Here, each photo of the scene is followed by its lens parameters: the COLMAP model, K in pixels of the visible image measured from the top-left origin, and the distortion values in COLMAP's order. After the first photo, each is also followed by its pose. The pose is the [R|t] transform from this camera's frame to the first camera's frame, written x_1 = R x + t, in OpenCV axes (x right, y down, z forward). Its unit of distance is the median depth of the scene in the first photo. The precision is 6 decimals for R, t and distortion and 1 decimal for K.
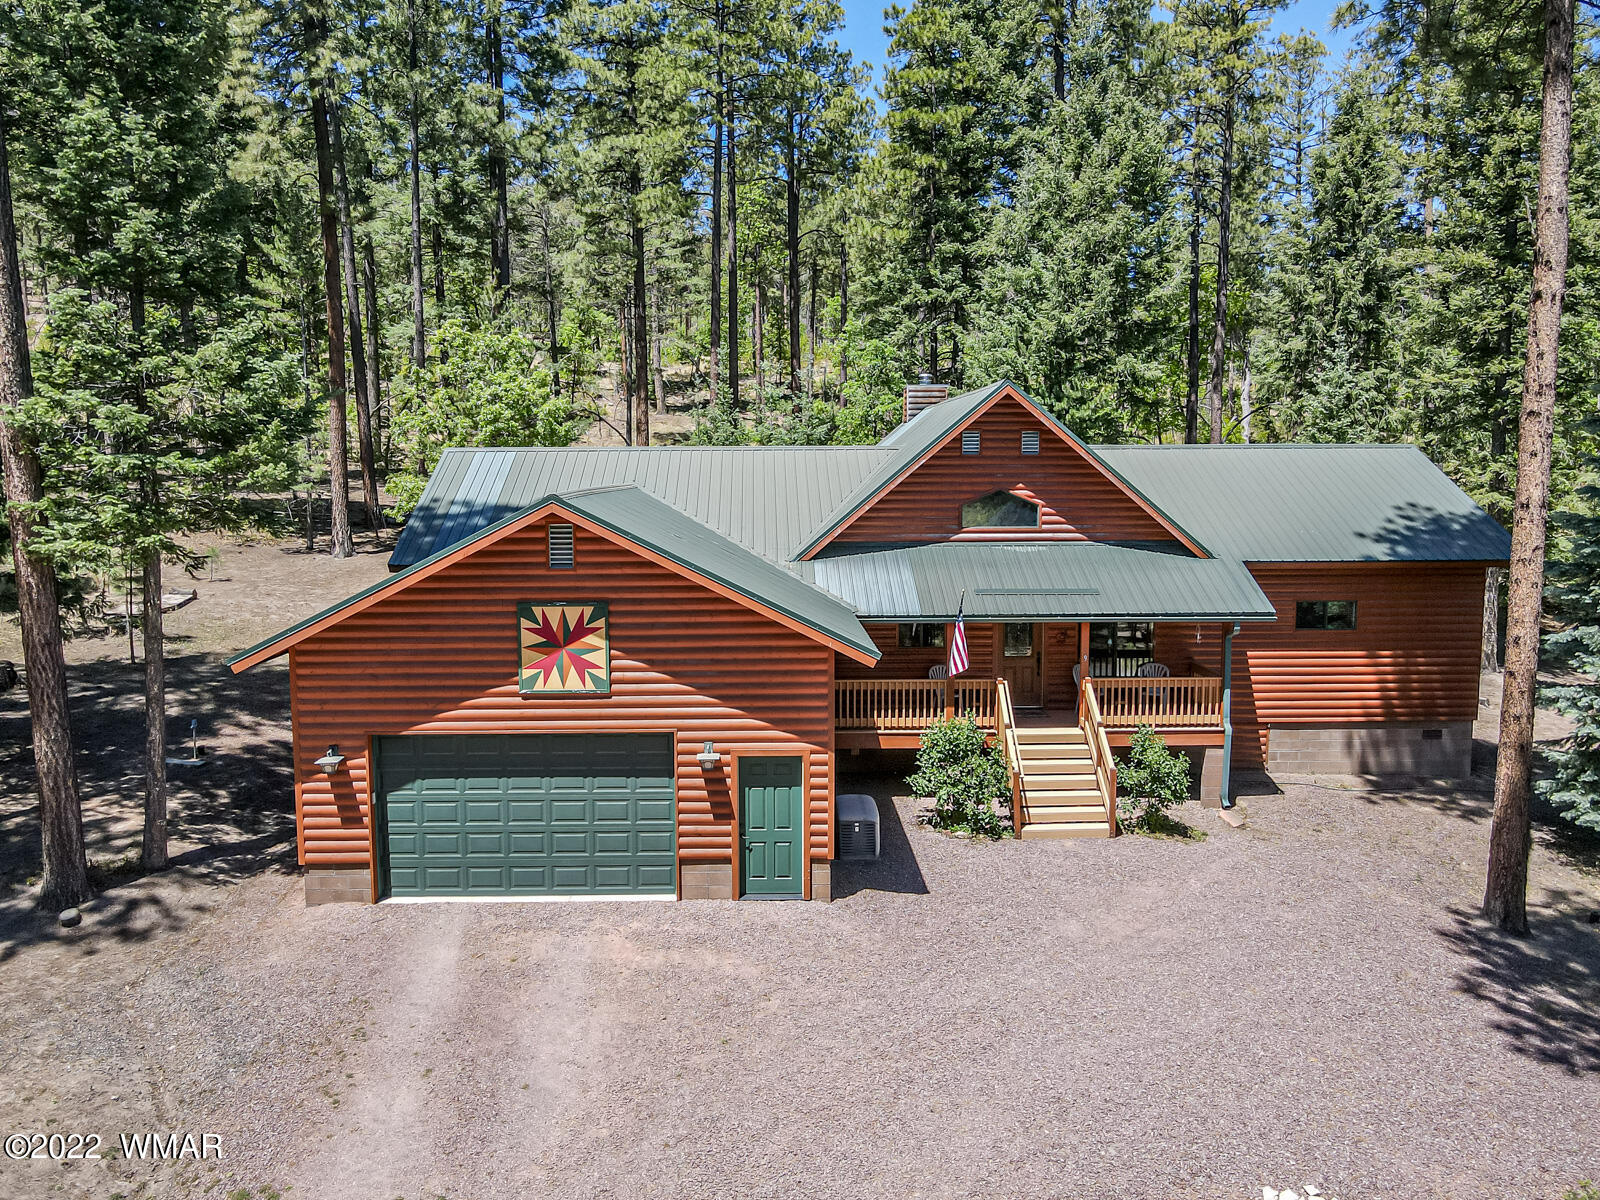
lens RADIAL K [[1165.8, 0, 792.2], [0, 1165.8, 592.3], [0, 0, 1]] dist [0.023250, -0.037626]
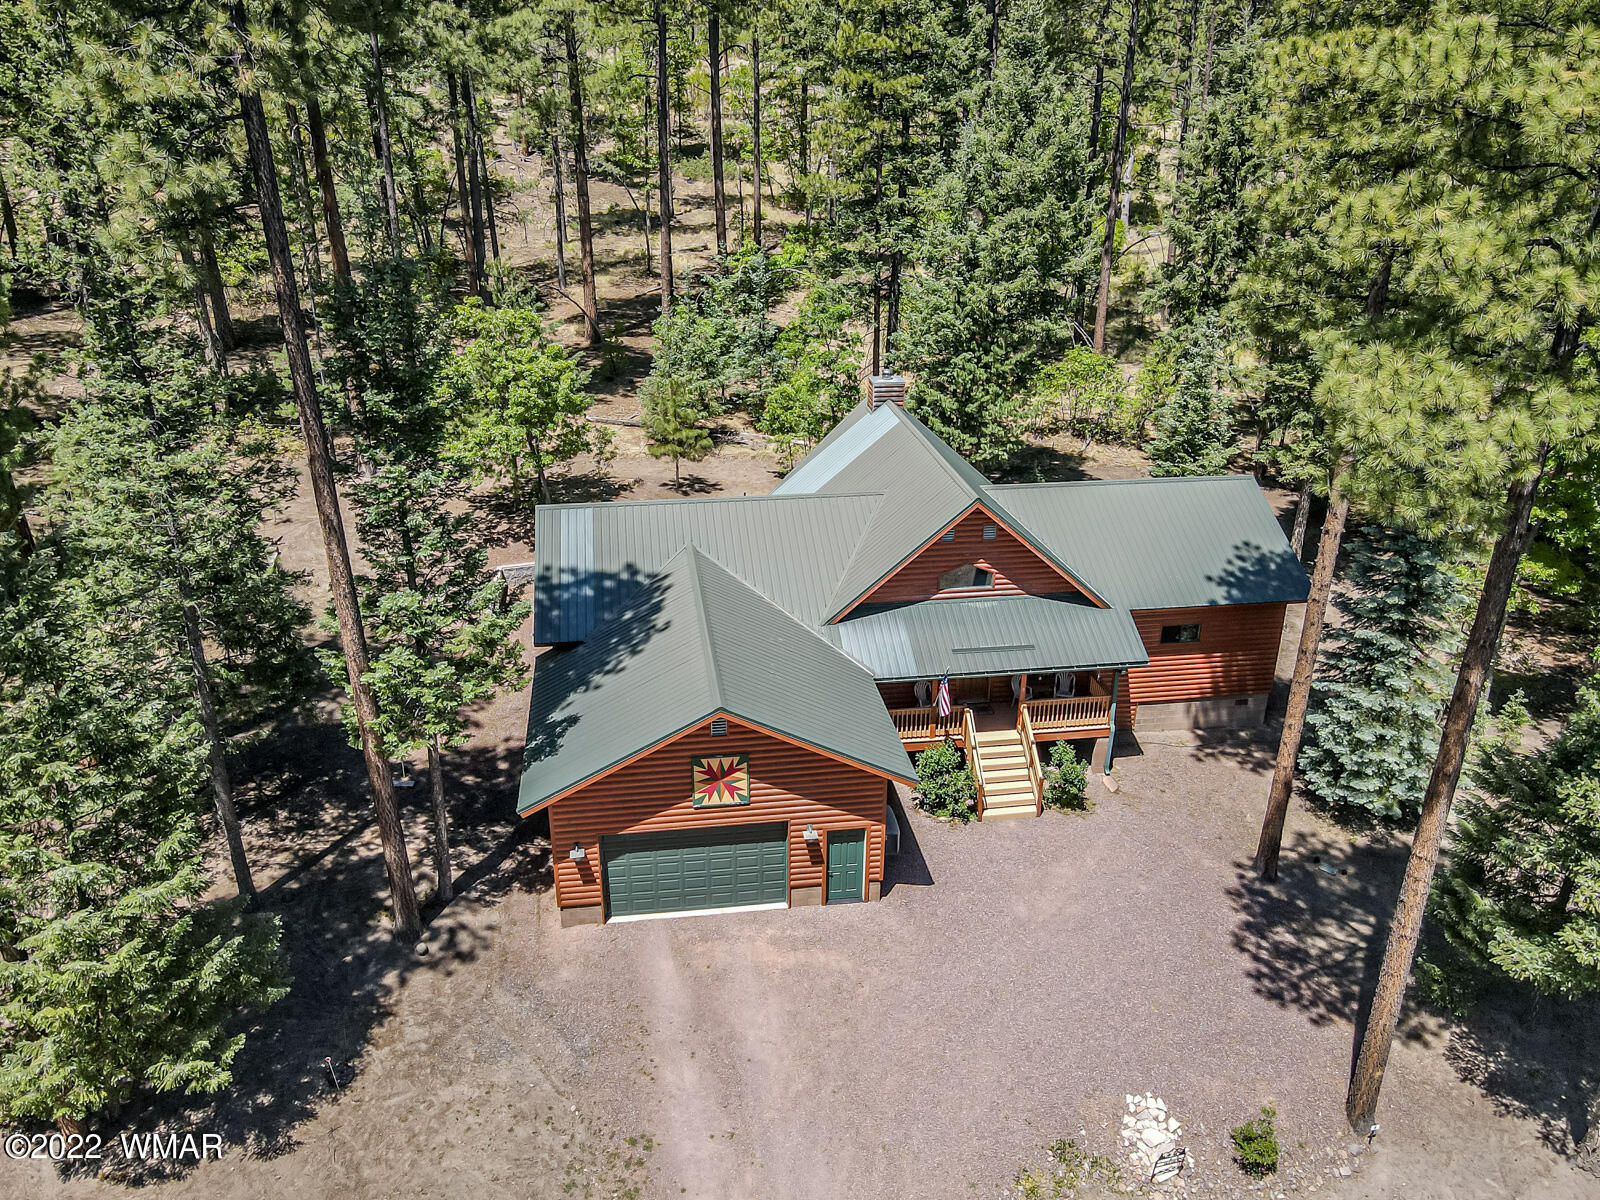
lens RADIAL K [[1155.9, 0, 790.0], [0, 1155.9, 591.7], [0, 0, 1]] dist [-0.004214, 0.005772]
pose [[0.993554, -0.039668, 0.106192, -0.239523], [0.006826, 0.956009, 0.293259, -0.609341], [-0.113154, -0.290644, 0.950117, -0.399531]]
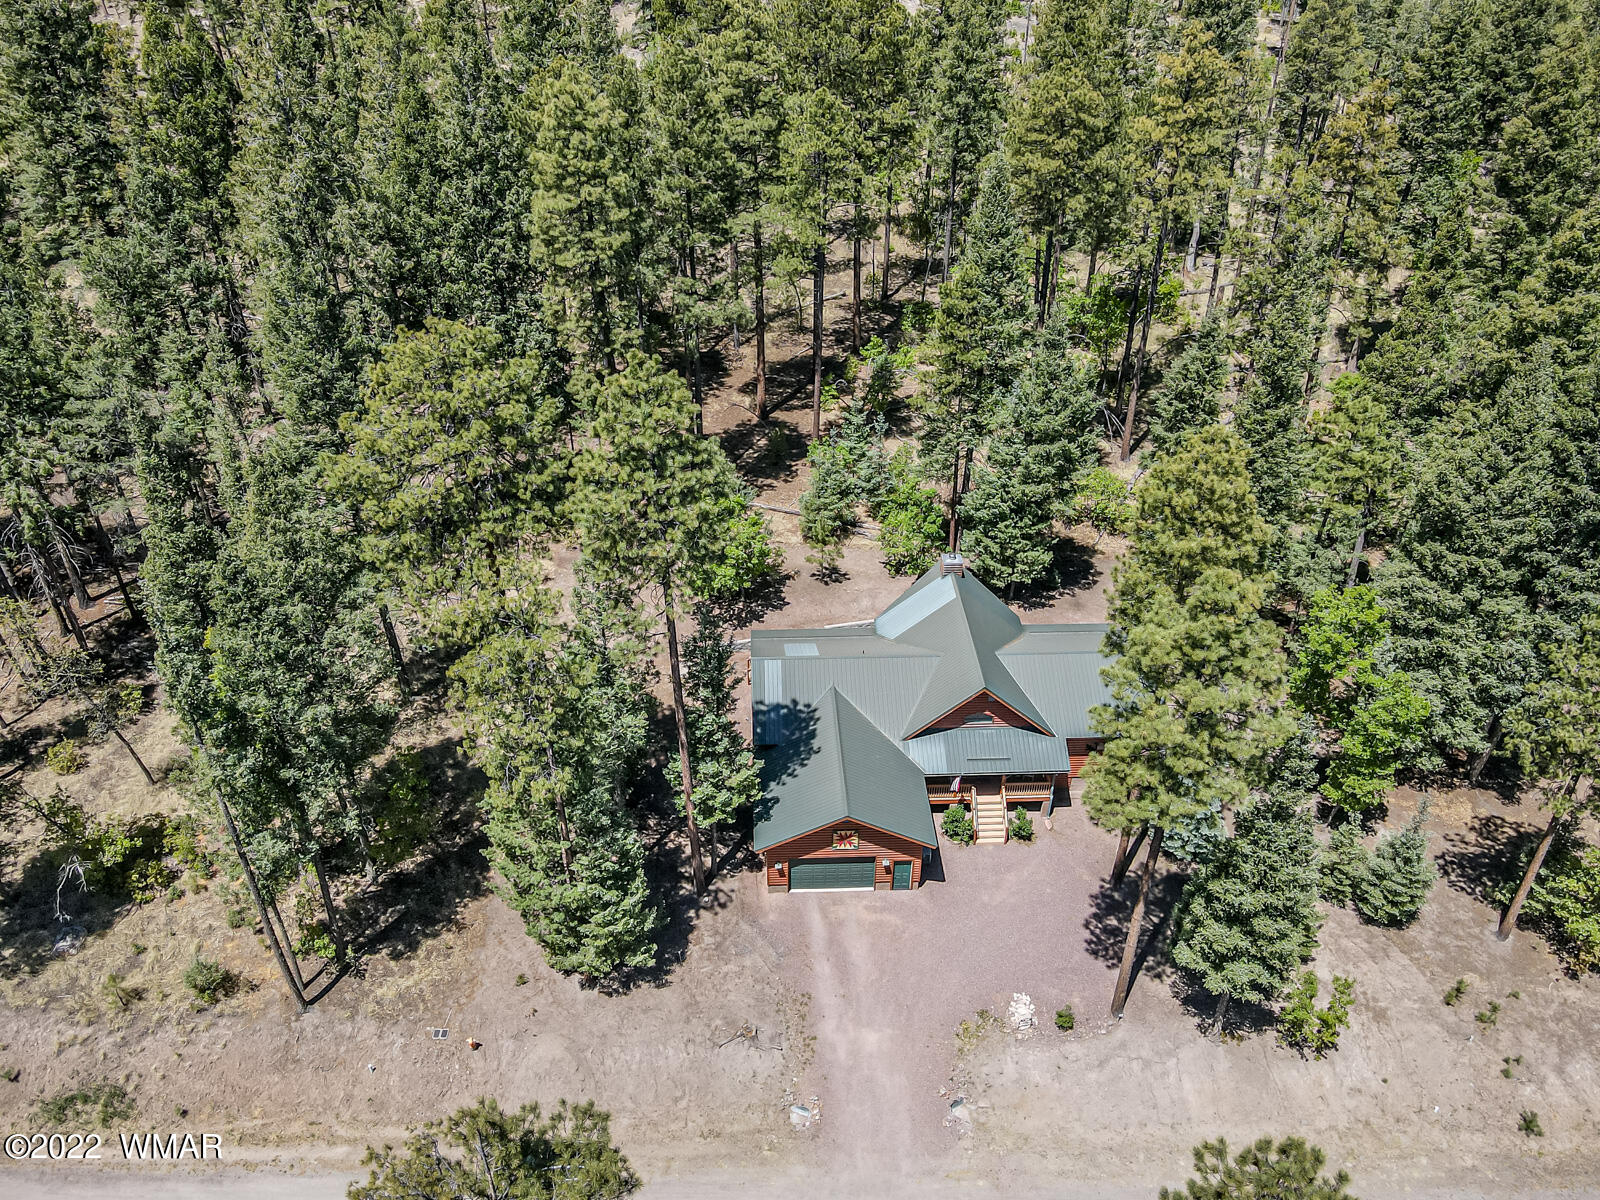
lens RADIAL K [[1155.9, 0, 790.0], [0, 1155.9, 591.7], [0, 0, 1]] dist [-0.004214, 0.005772]
pose [[0.999971, -0.001433, 0.007516, -0.355964], [-0.002211, 0.886275, 0.463154, -2.029485], [-0.007325, -0.463157, 0.886246, -1.571938]]
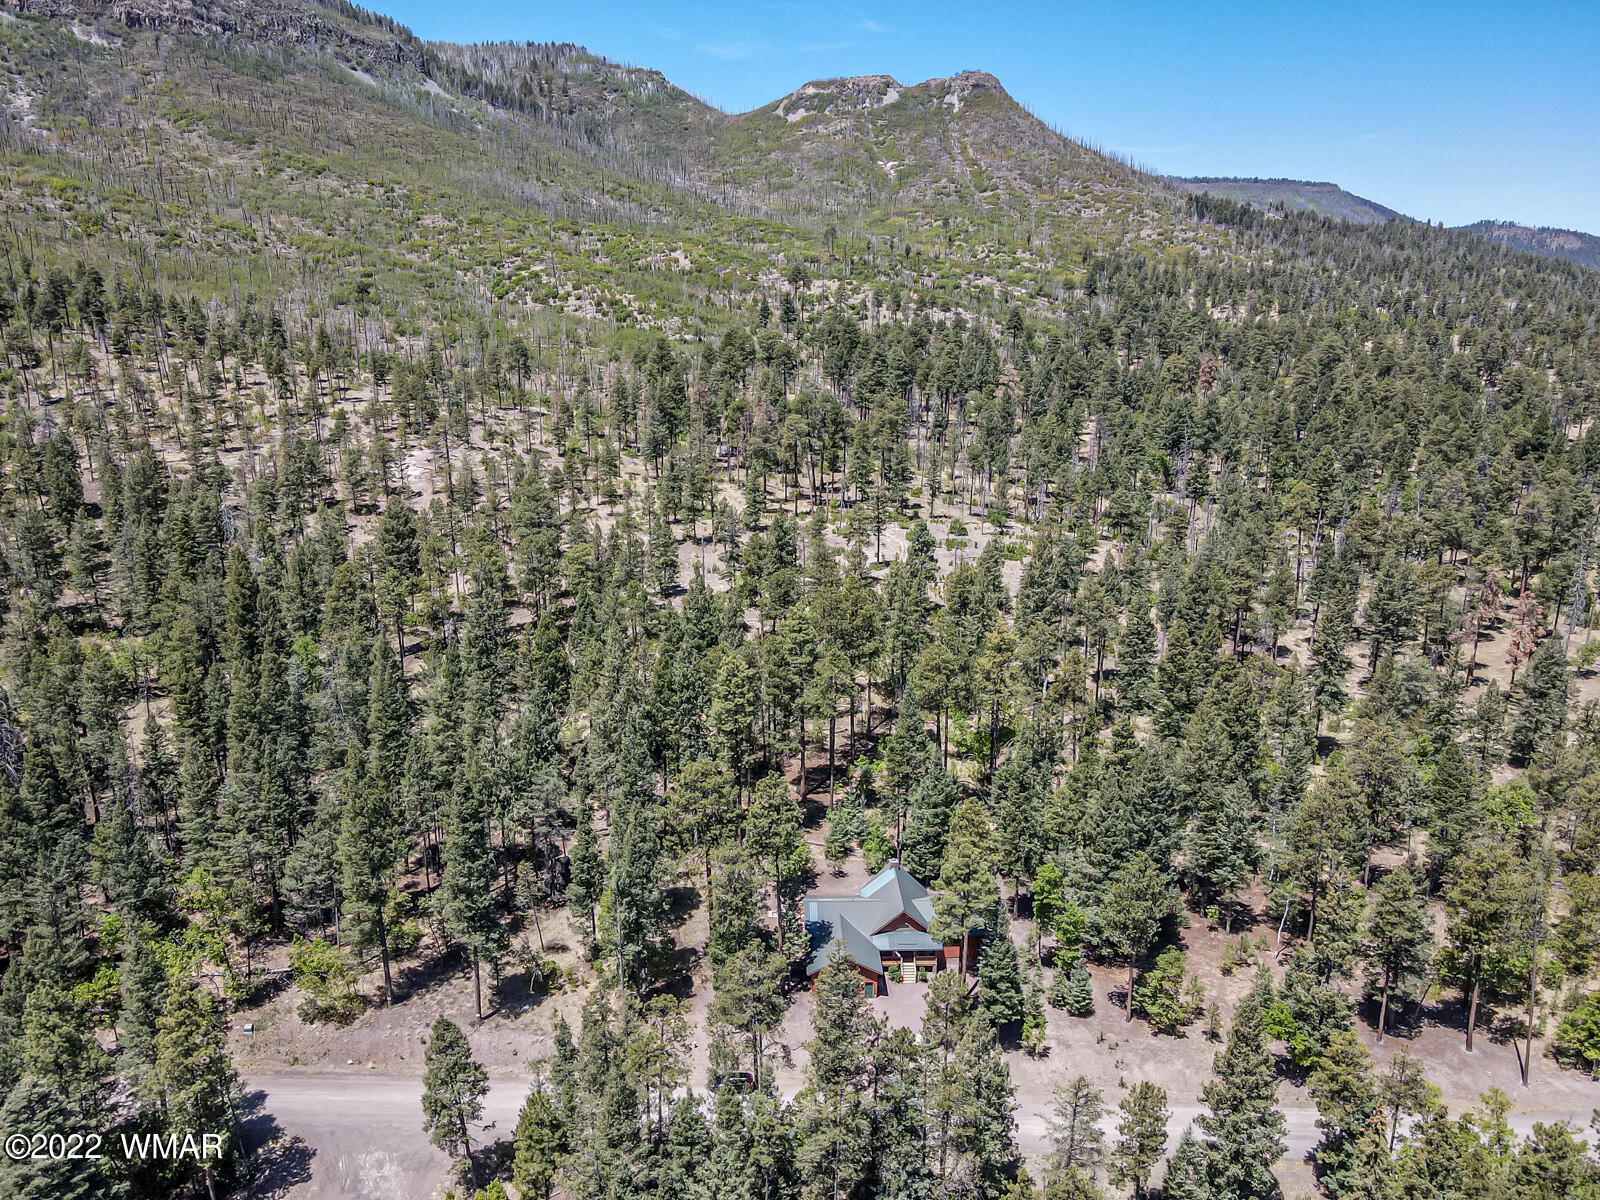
lens RADIAL K [[1155.9, 0, 790.0], [0, 1155.9, 591.7], [0, 0, 1]] dist [-0.004214, 0.005772]
pose [[0.999972, 0.006840, -0.002925, -0.539892], [-0.006335, 0.989087, 0.147196, -3.553559], [0.003900, -0.147173, 0.989103, -6.258239]]
